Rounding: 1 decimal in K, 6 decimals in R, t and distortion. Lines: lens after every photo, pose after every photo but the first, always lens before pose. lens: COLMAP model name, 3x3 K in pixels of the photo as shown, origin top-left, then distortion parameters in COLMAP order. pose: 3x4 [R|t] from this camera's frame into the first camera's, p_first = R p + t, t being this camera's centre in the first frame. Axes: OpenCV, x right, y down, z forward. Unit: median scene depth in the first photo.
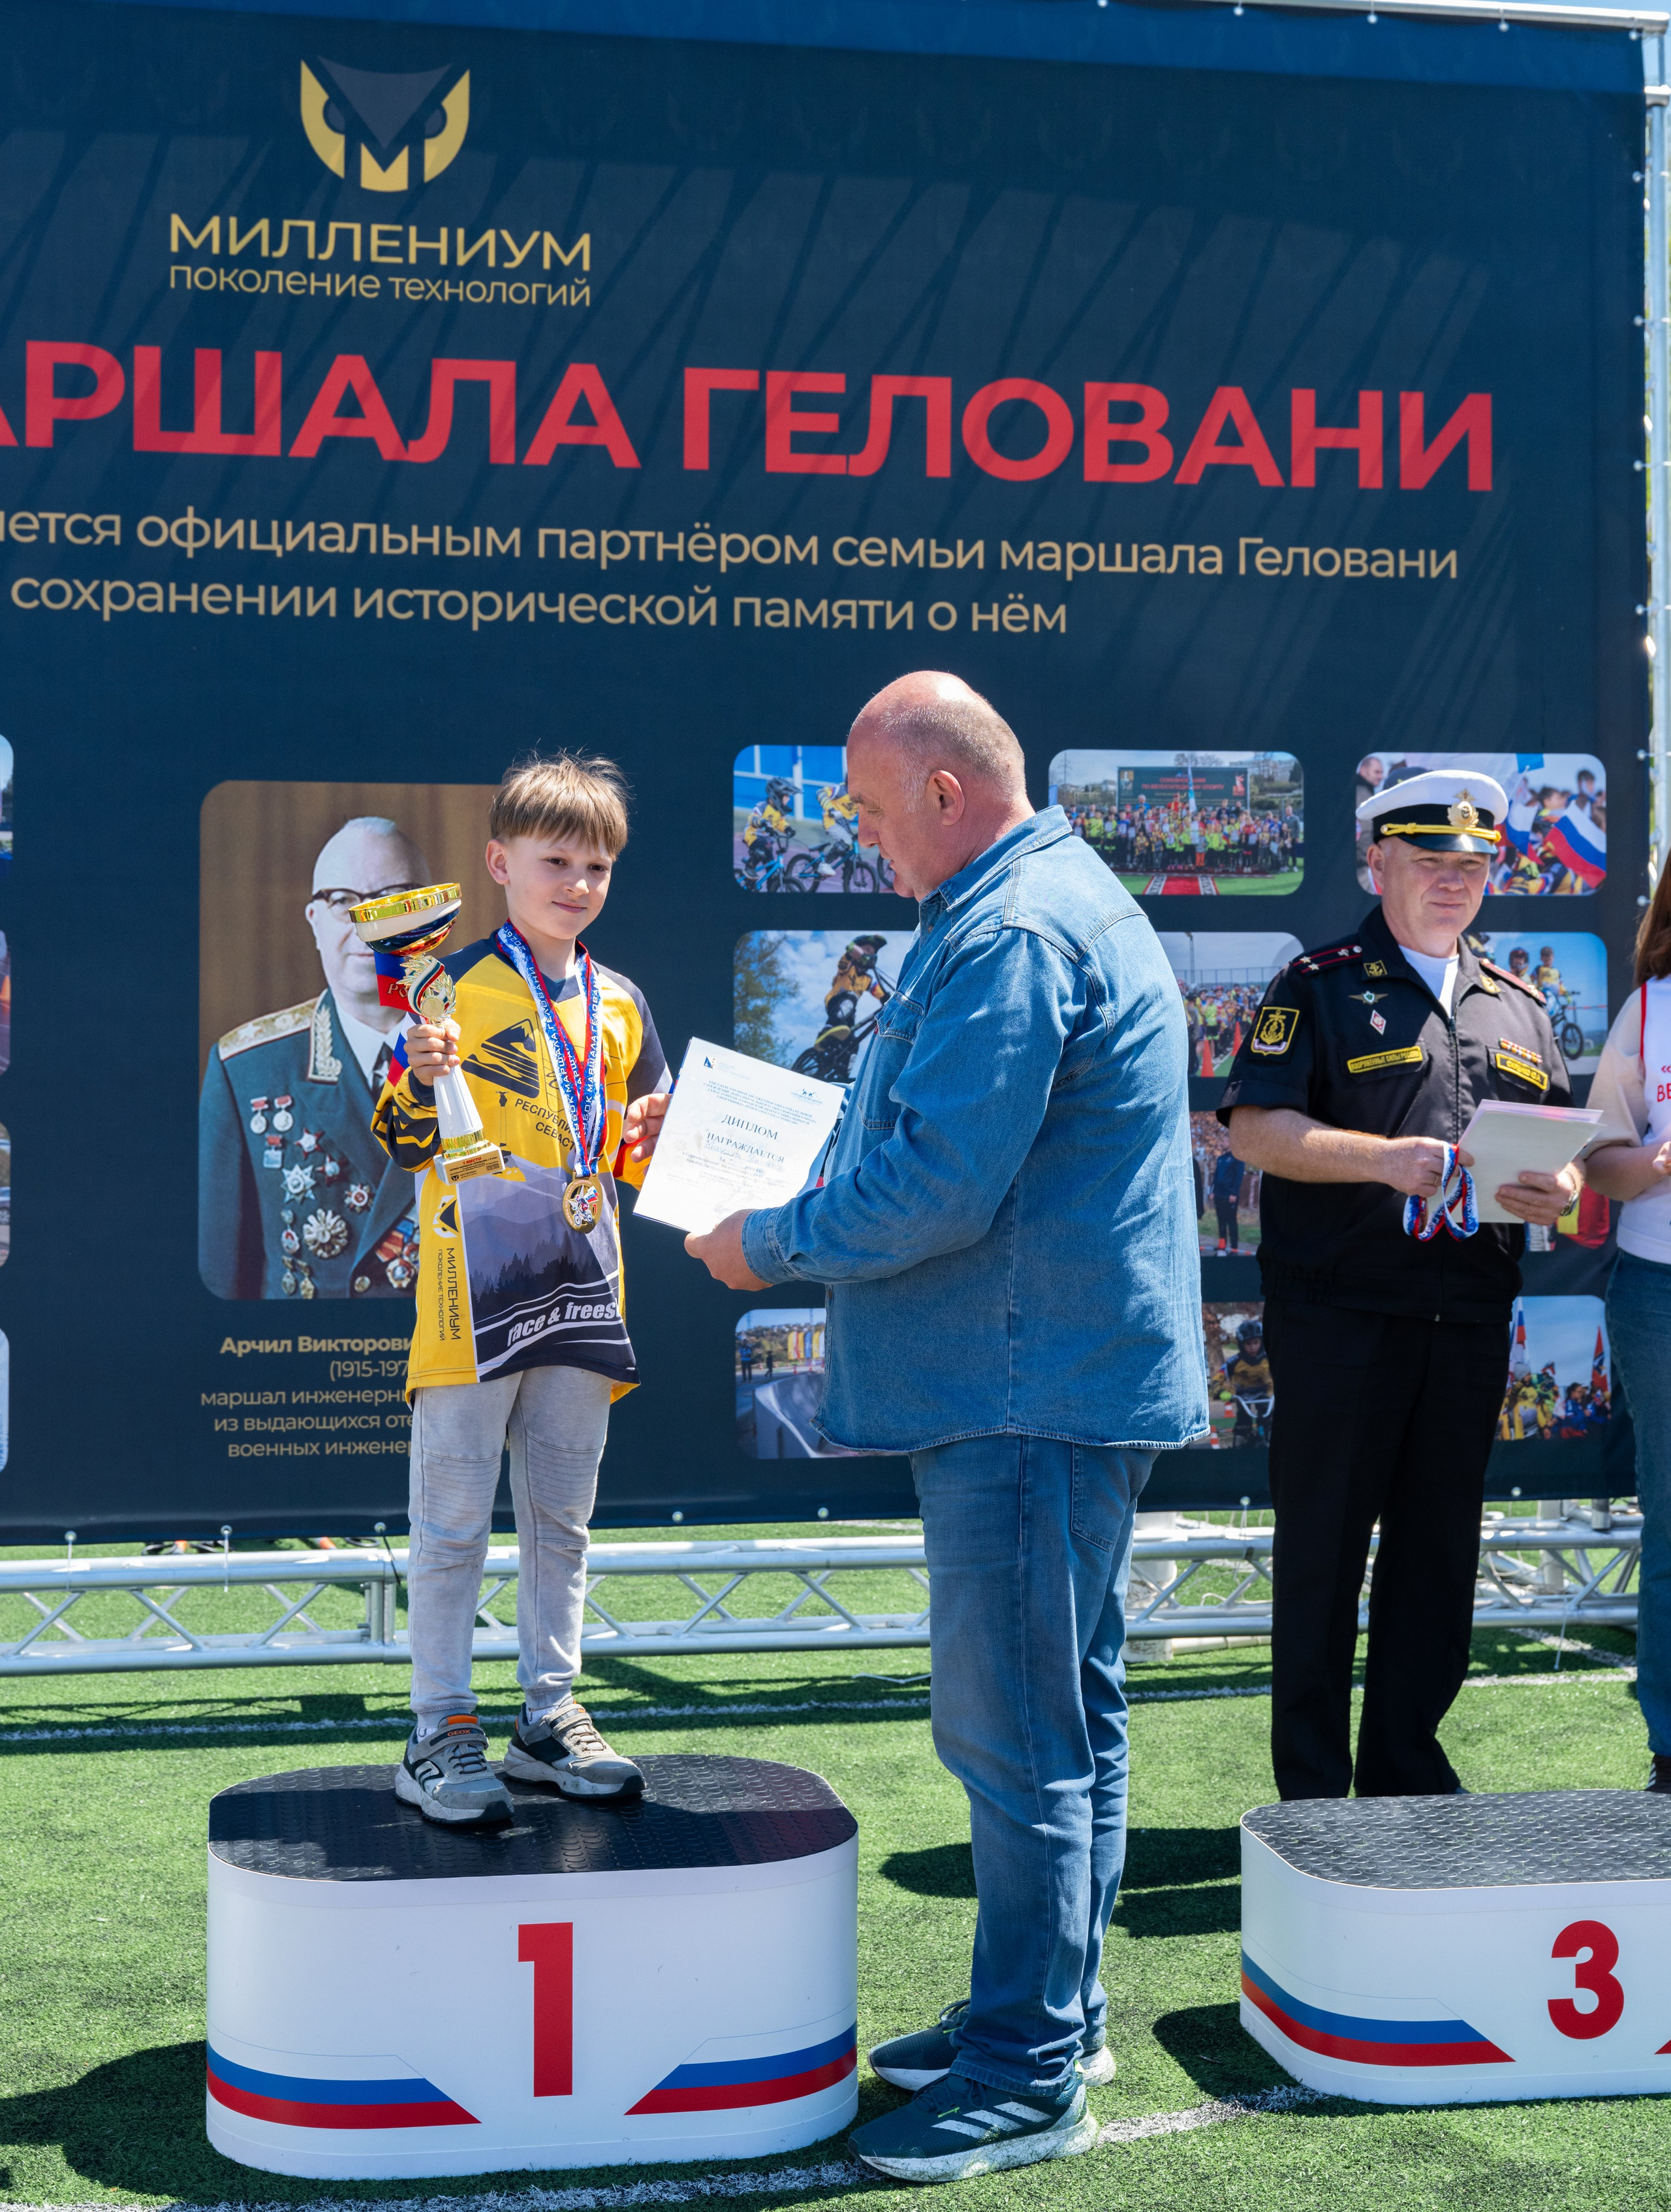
lens RADIAL K [[3457.3, 0, 824.0], [0, 3457.3, 942.2], [0, 0, 1]] dist [0.033825, 0.000000]
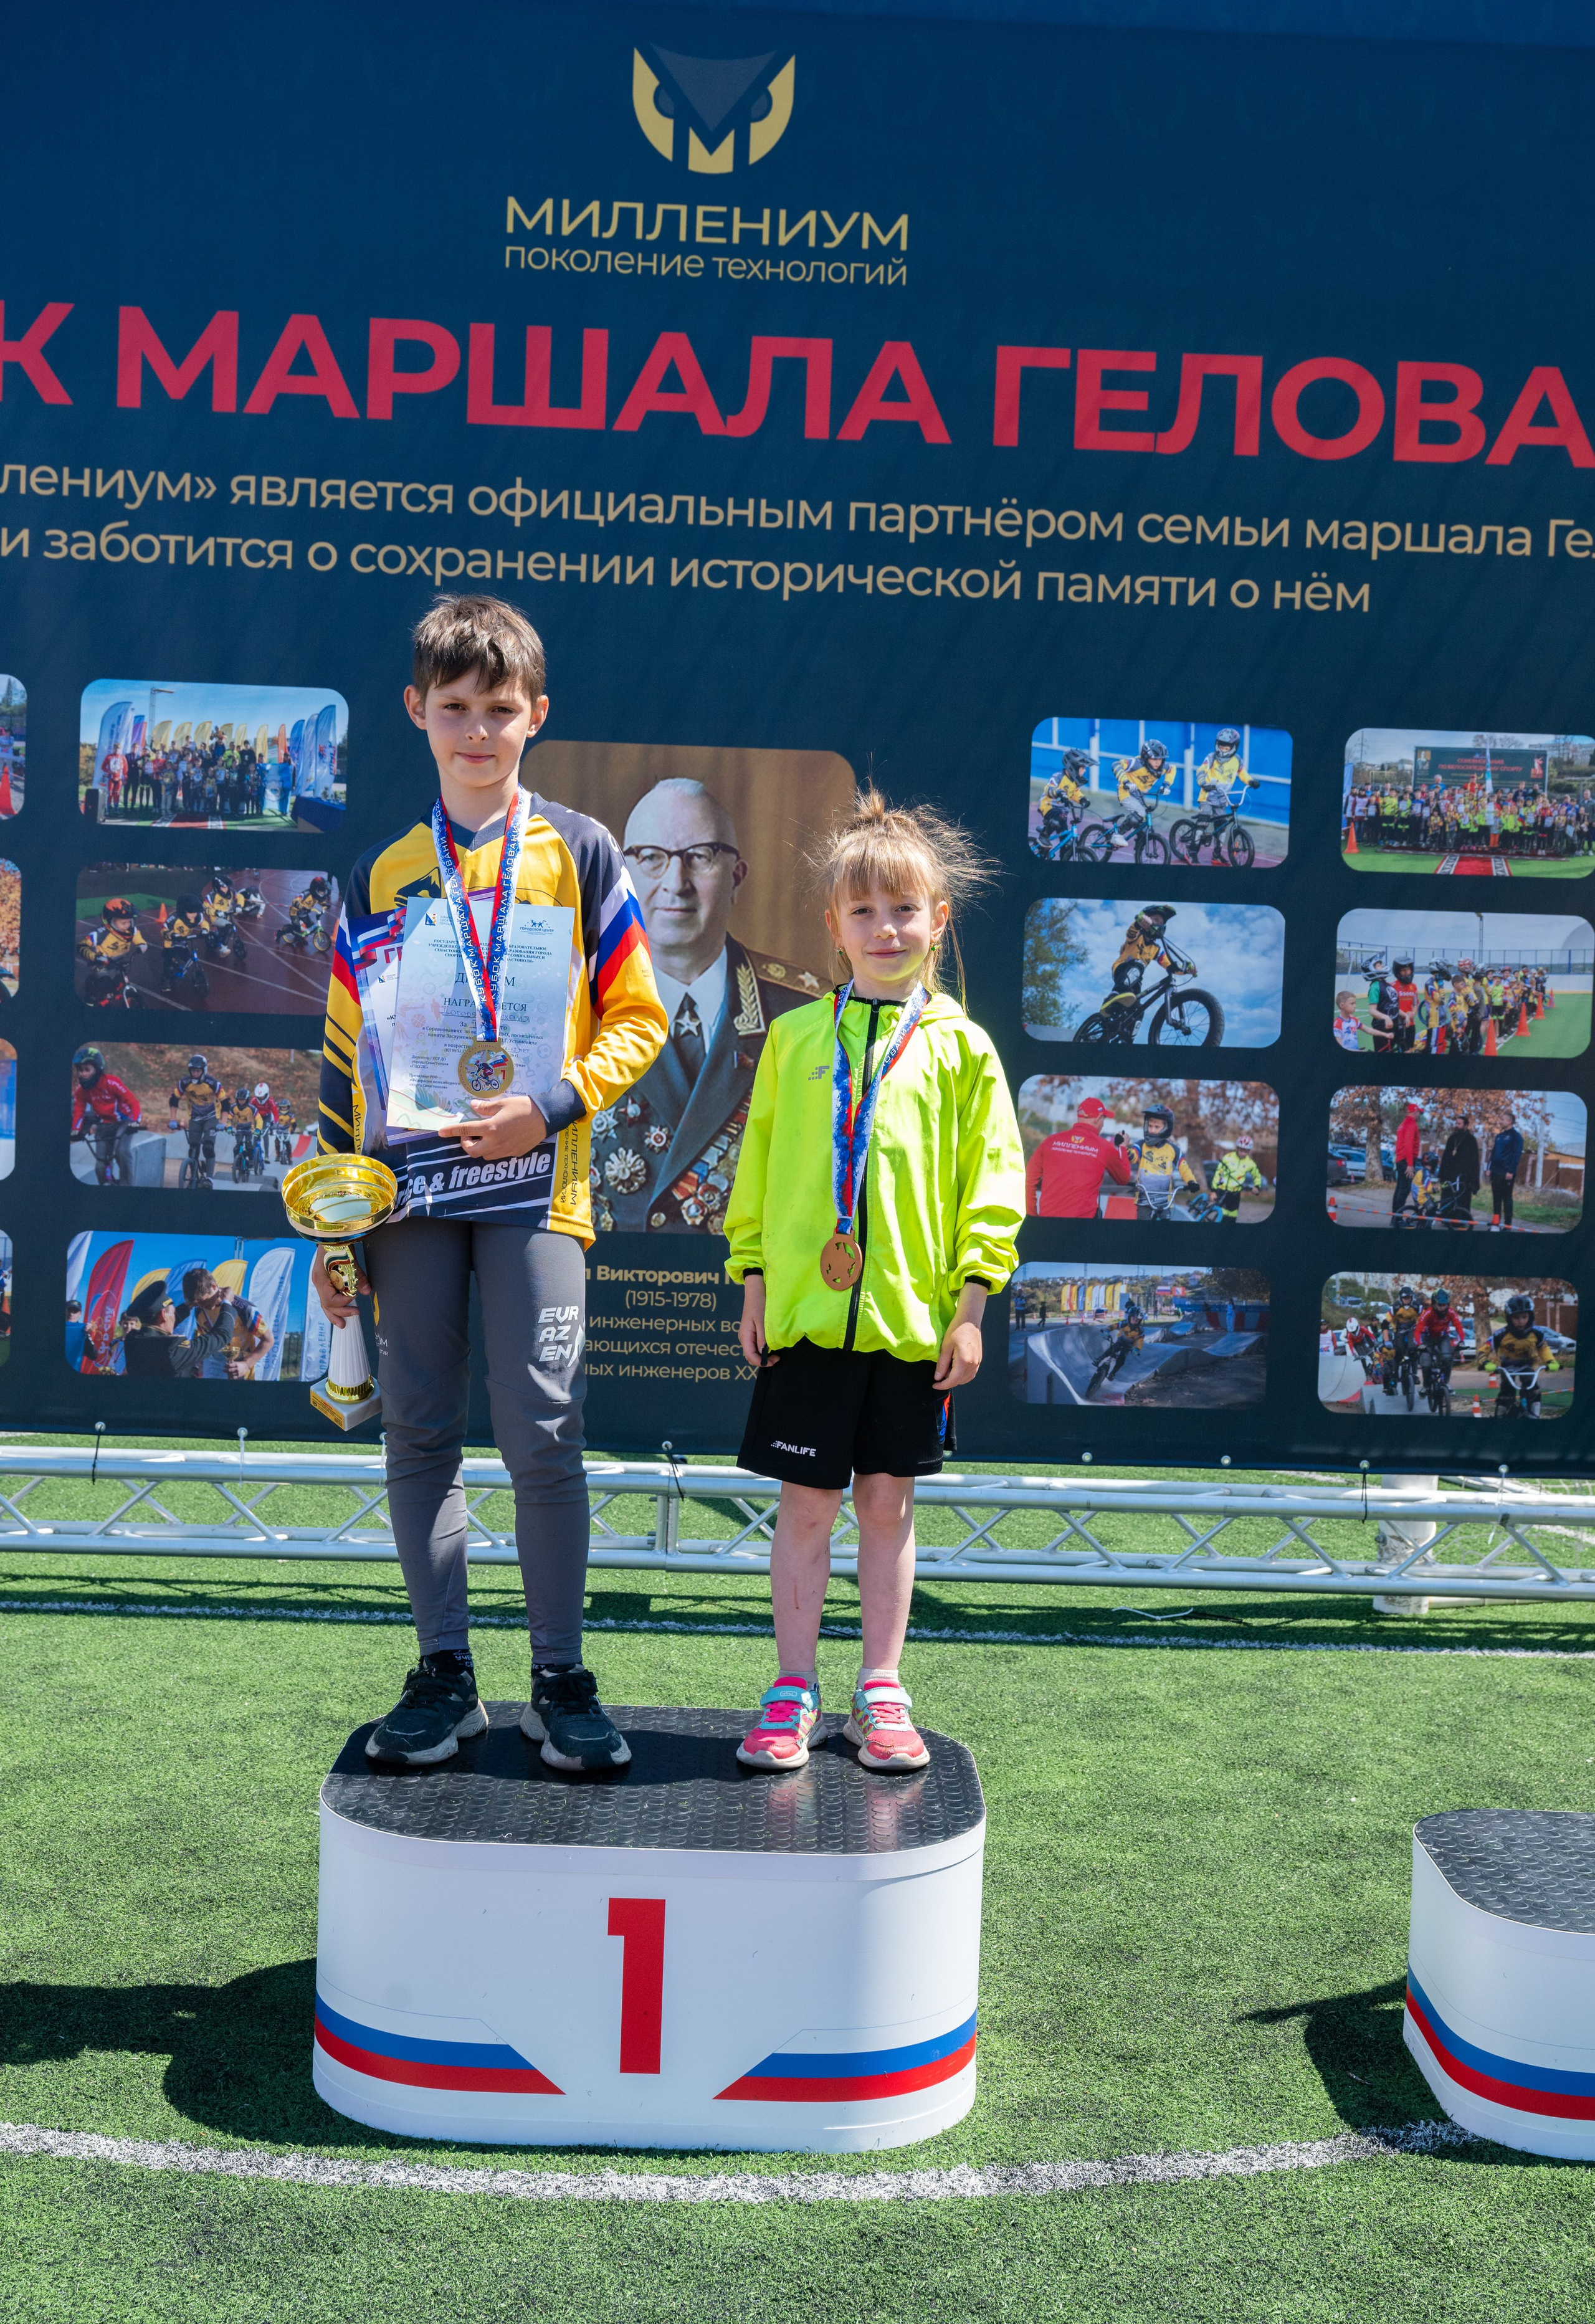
lens RADIAL K [[2808.3, 0, 803.8], [0, 2808.3, 1148.2], [0, 0, 1]] dist [-0.020468, 0.000000]
pose [[0.985054, 0.043421, -0.166685, 0.051283], [-0.030542, 0.996402, 0.079064, 0.007078], [0.169519, -0.072791, 0.982835, 0.155286]]
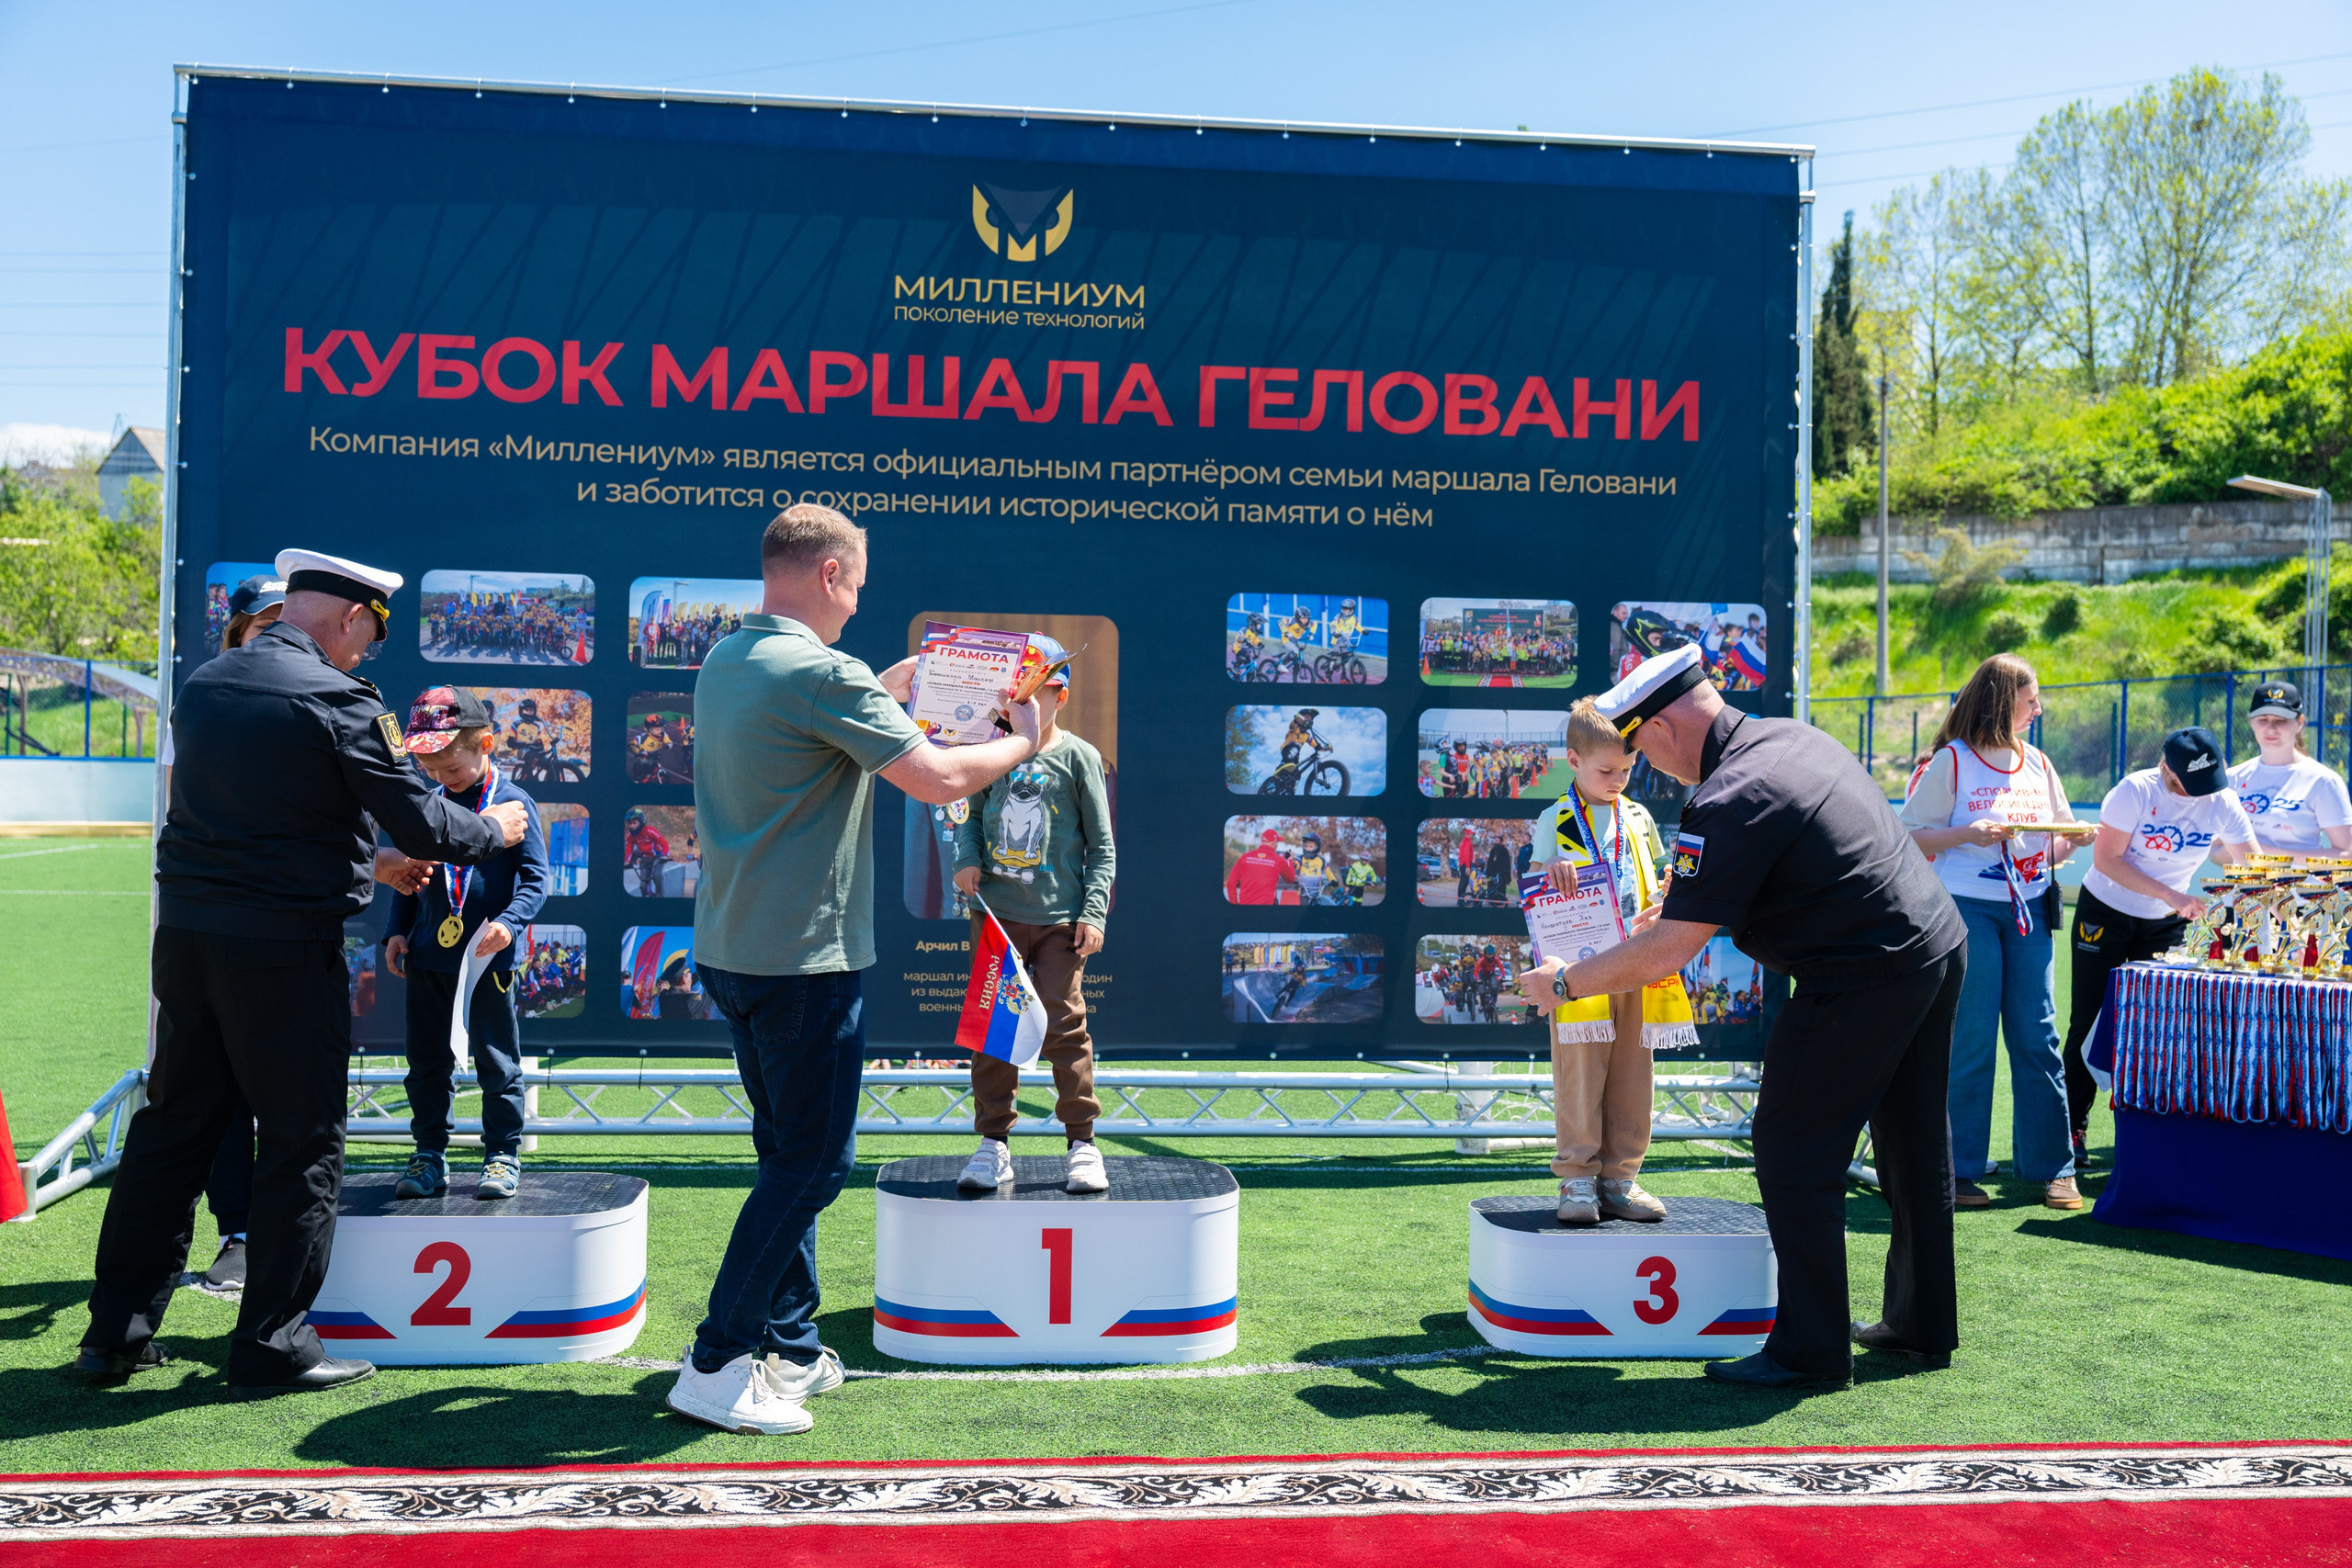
lens RADIAL K [[2329.0, 0, 1181.8], [0, 2329.0, 791.9], [0, 0, 1]] dist [-0.008697, 0.000000]
pose [[0.995860, 0.014261, -0.089769, 0.053305], [-0.013053, 0.999816, 0.014038, 0.022740], [0.089953, -0.012808, 0.995864, -0.114792]]
